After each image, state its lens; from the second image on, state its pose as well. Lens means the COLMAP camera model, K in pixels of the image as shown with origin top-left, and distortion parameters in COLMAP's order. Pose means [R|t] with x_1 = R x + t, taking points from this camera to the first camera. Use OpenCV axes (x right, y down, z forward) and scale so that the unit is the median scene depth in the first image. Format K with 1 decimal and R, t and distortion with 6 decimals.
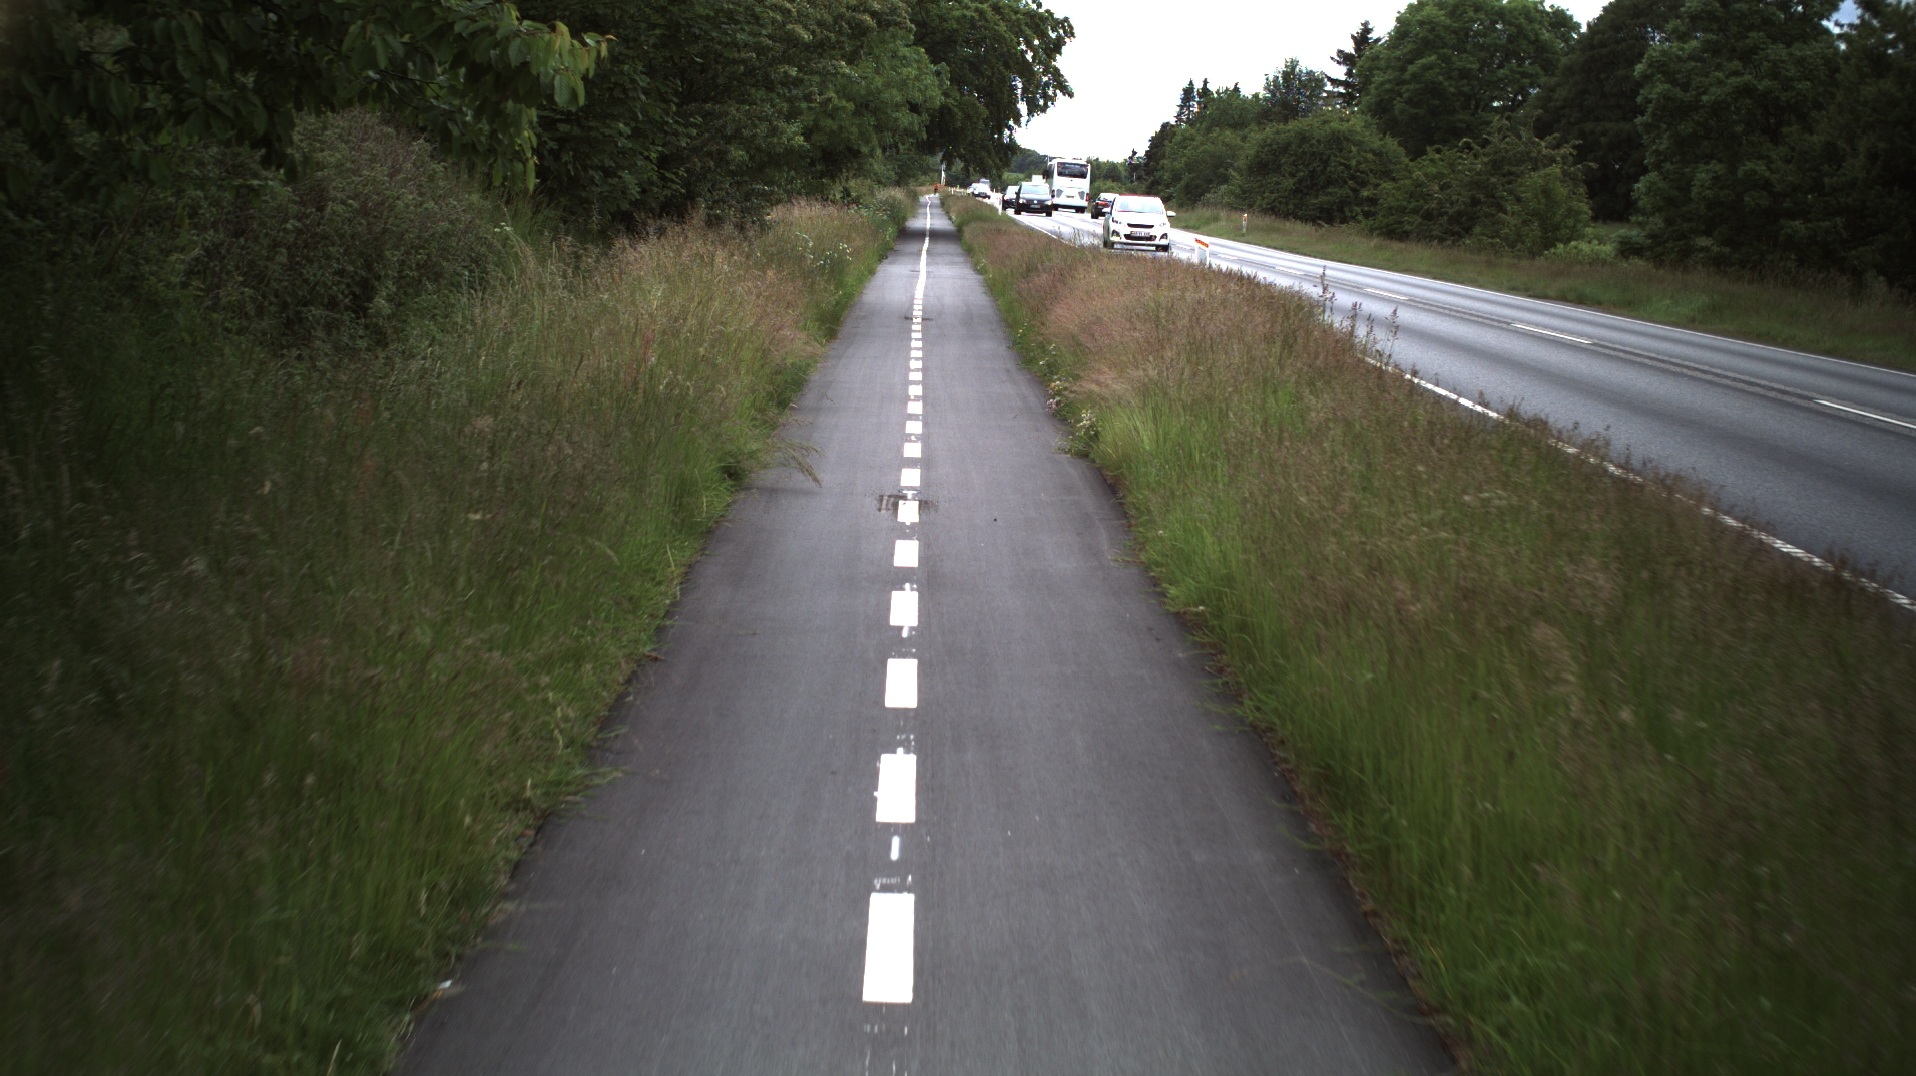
lens RADIAL K [[772.9, 0, 956.3], [0, 772.9, 531.6], [0, 0, 1]] dist [-0.002701, -0.000352]
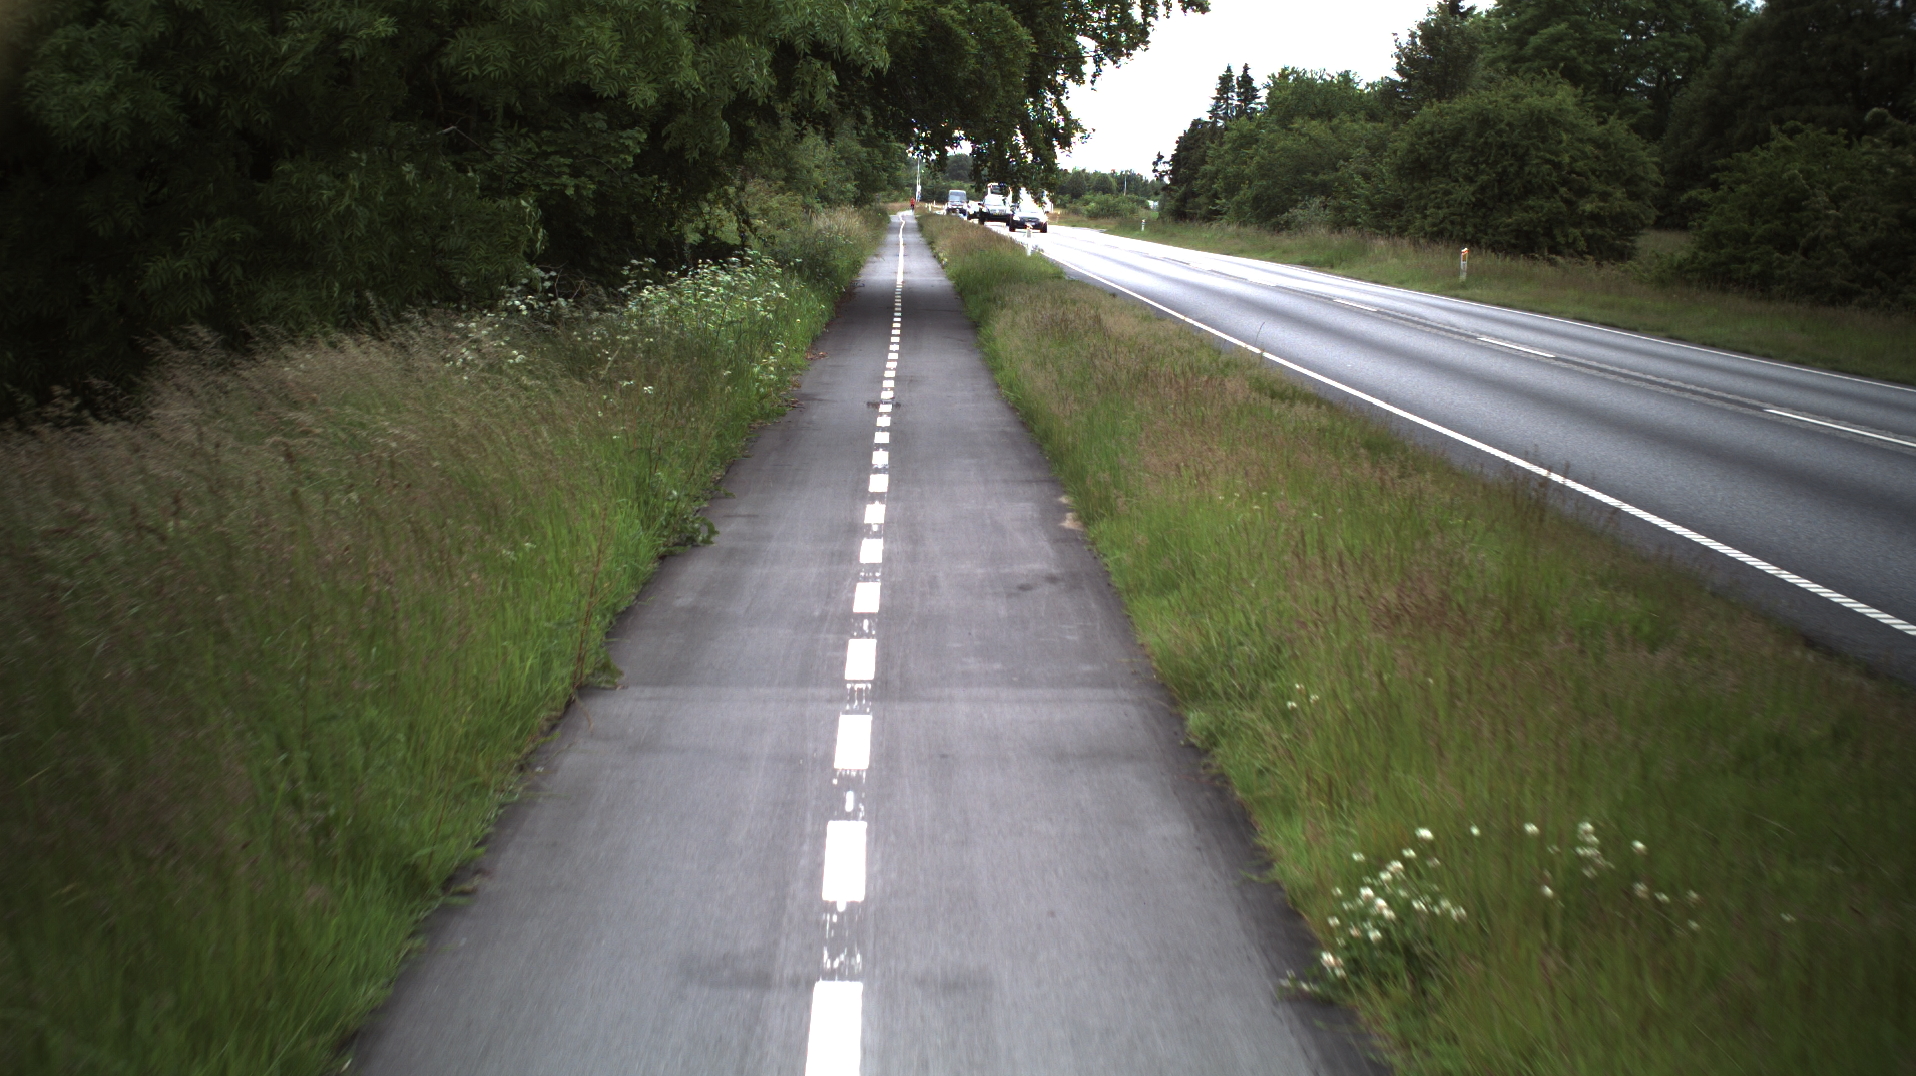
lens RADIAL K [[772.7, 0, 952.8], [0, 772.7, 538.8], [0, 0, 1]] dist [-0.003504, -0.000287]
pose [[0.999574, -0.021514, 0.019730, -0.016065], [0.021655, 0.999741, -0.006953, -0.240183], [-0.019575, 0.007377, 0.999781, 0.528084]]
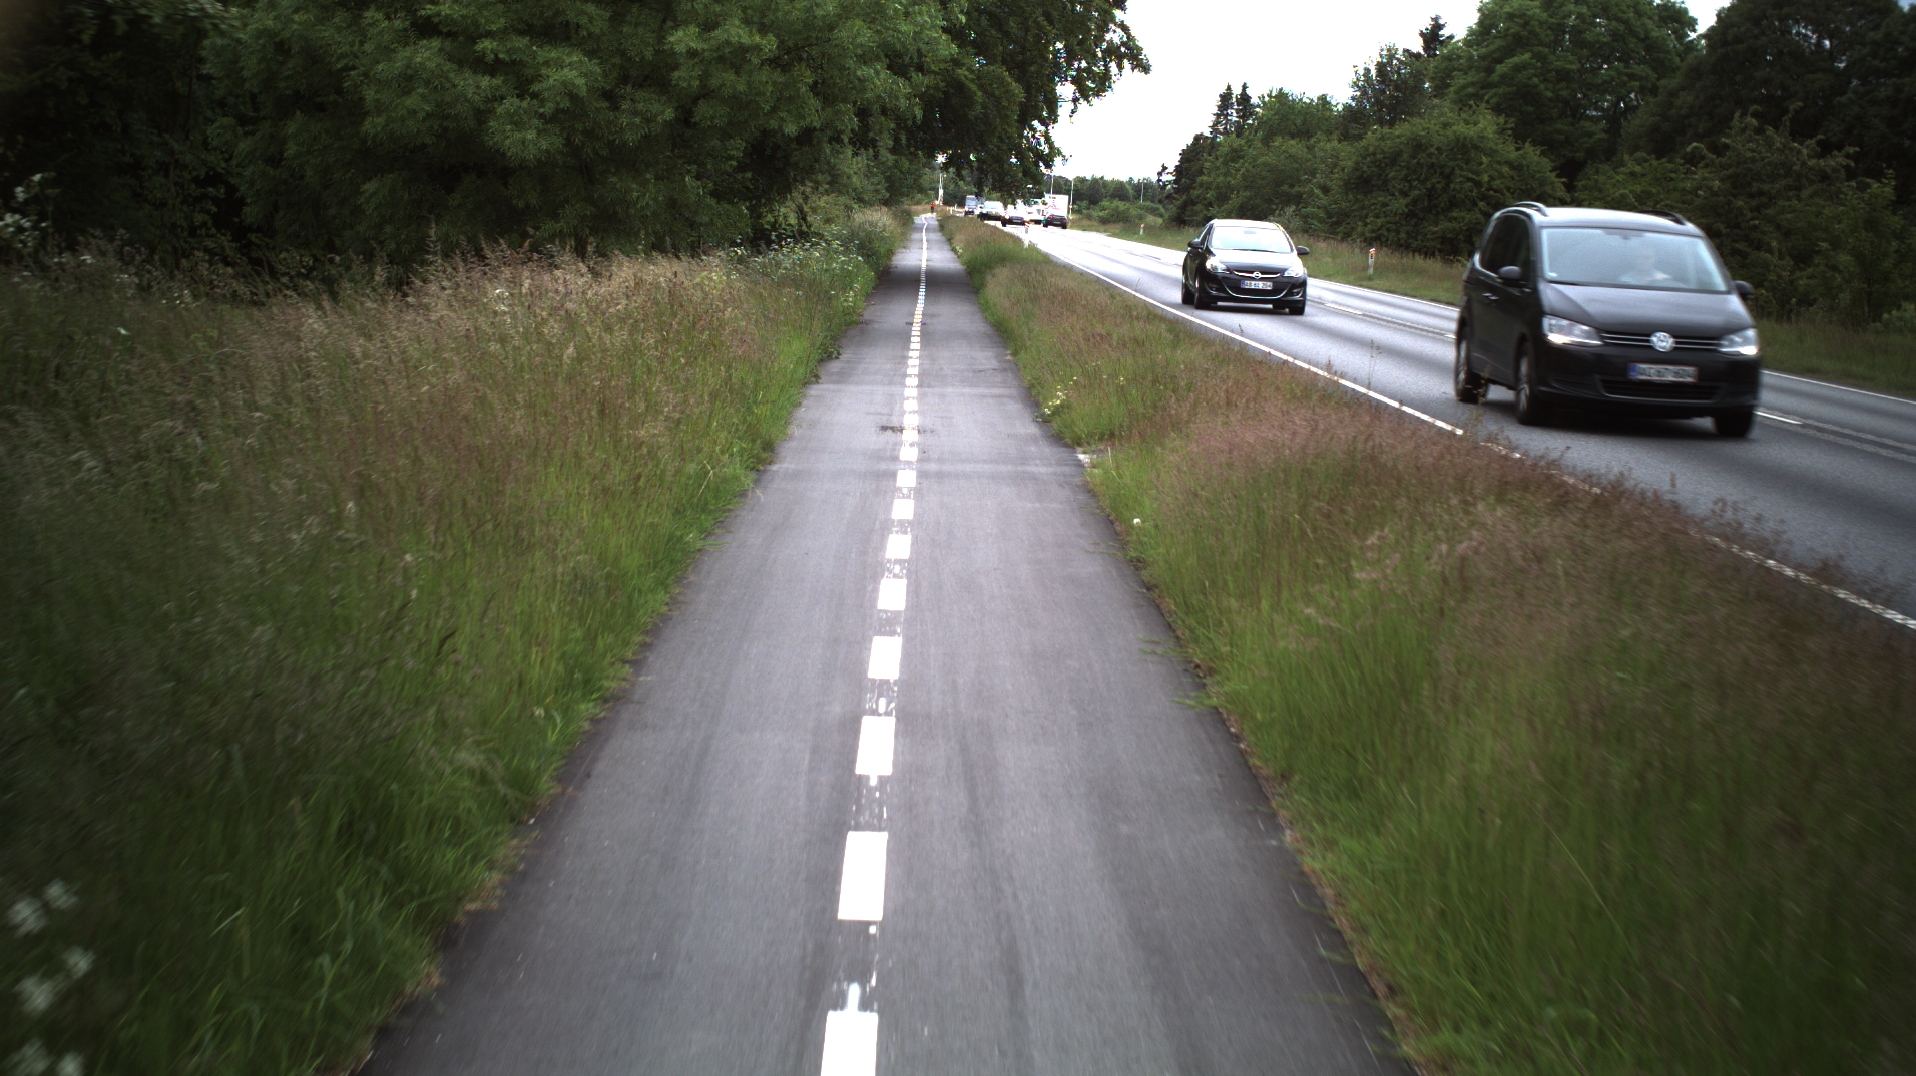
lens RADIAL K [[773.5, 0, 964.9], [0, 773.5, 543.0], [0, 0, 1]] dist [0.000715, -0.001105]
pose [[0.999873, -0.000214, 0.015964, -0.012530], [0.000338, 0.999970, -0.007737, -0.160048], [-0.015962, 0.007742, 0.999843, 0.352584]]
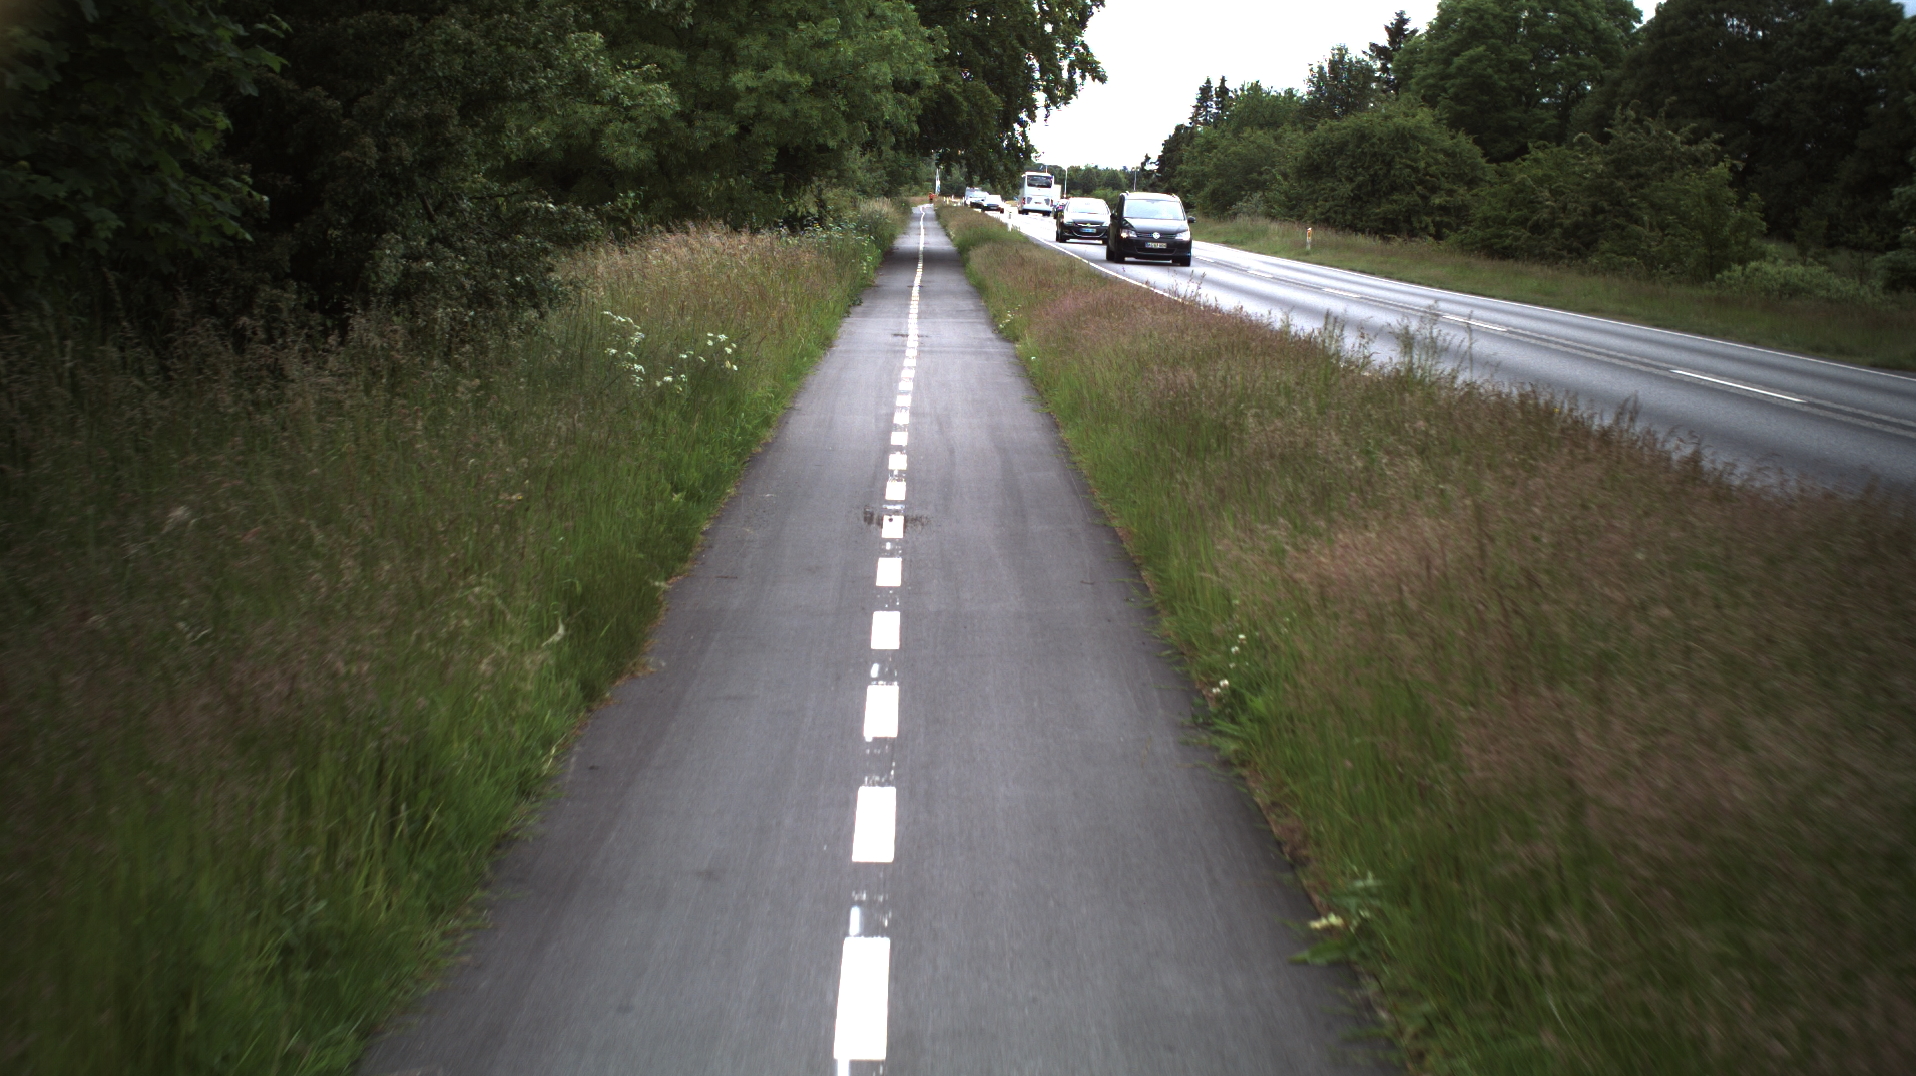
lens RADIAL K [[773.0, 0, 959.5], [0, 773.0, 538.0], [0, 0, 1]] dist [-0.003932, -0.000338]
pose [[0.999907, -0.011689, 0.006958, -0.006810], [0.011709, 0.999928, -0.002759, -0.099646], [-0.006925, 0.002841, 0.999972, 0.219821]]
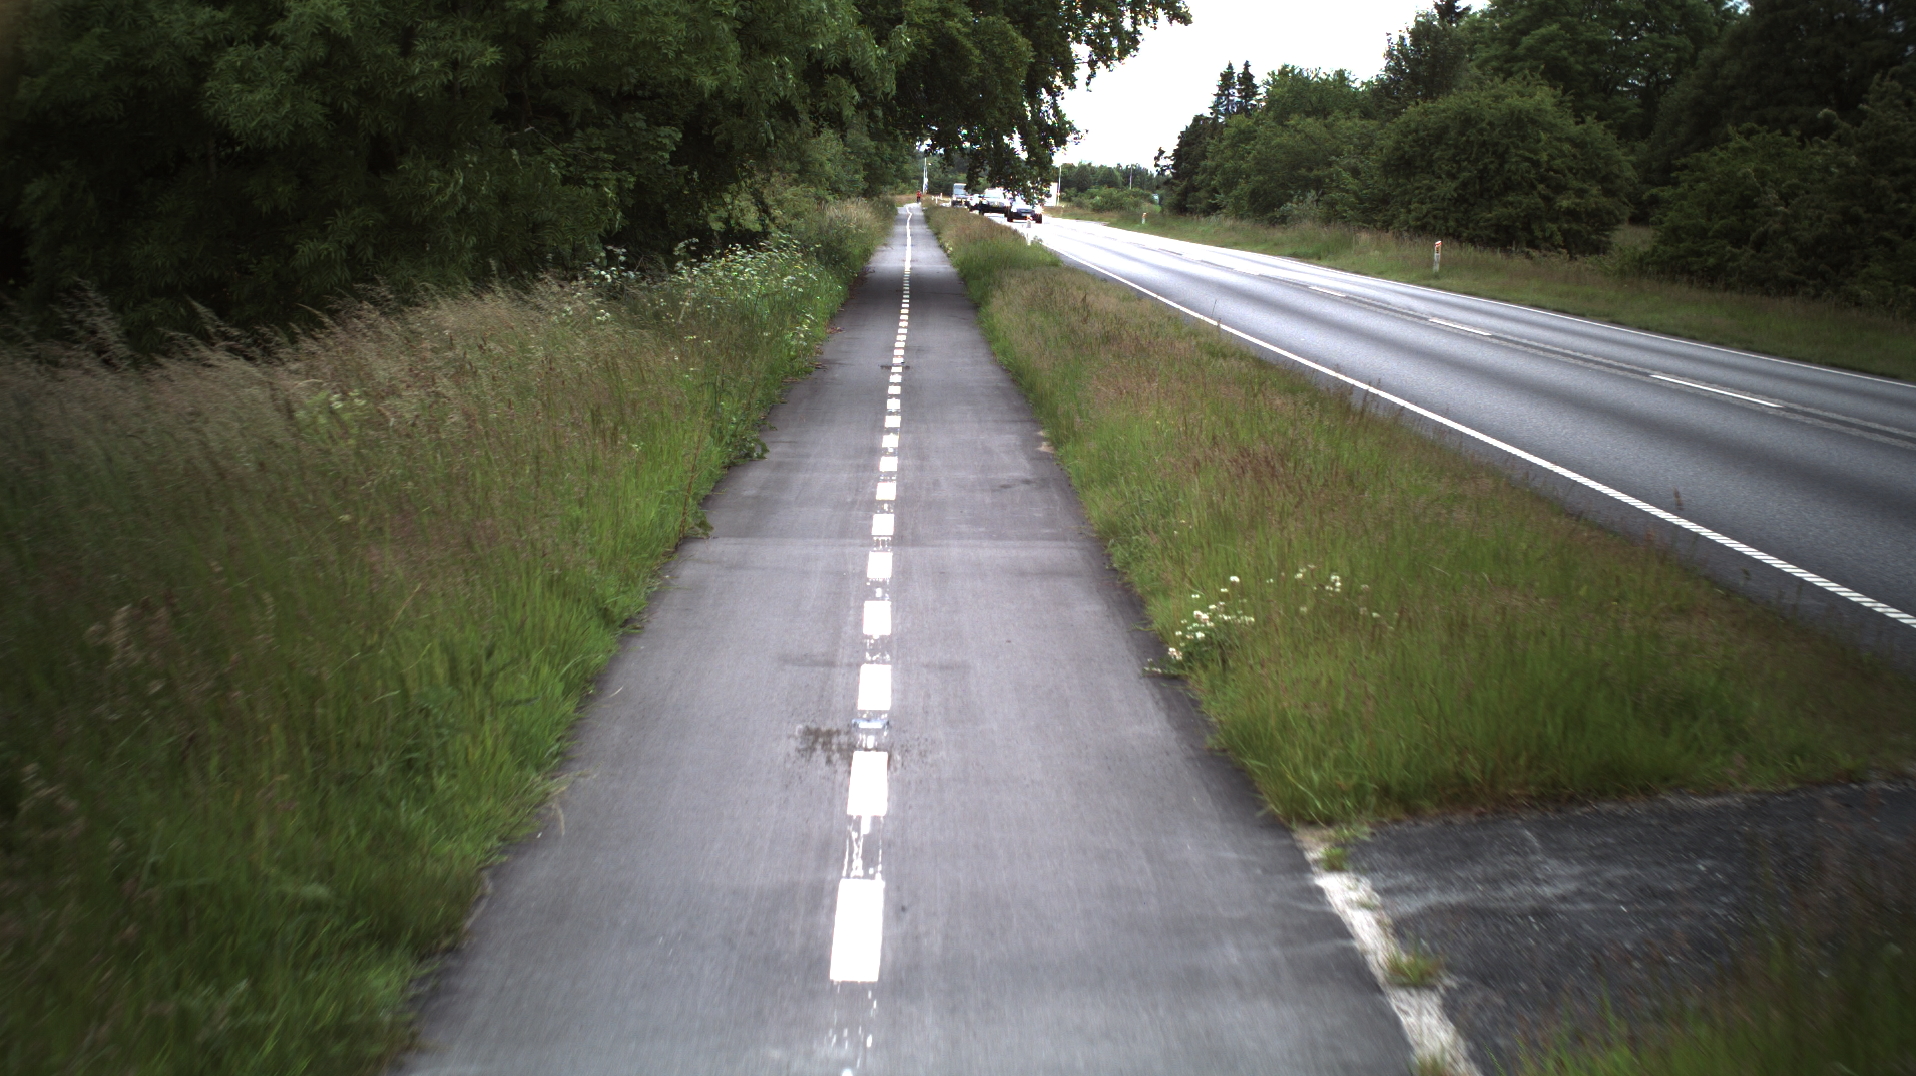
lens RADIAL K [[772.9, 0, 956.3], [0, 772.9, 531.6], [0, 0, 1]] dist [-0.002701, -0.000352]
pose [[0.999721, -0.014540, 0.018609, -0.015822], [0.014676, 0.999866, -0.007188, -0.220391], [-0.018502, 0.007459, 0.999801, 0.484346]]
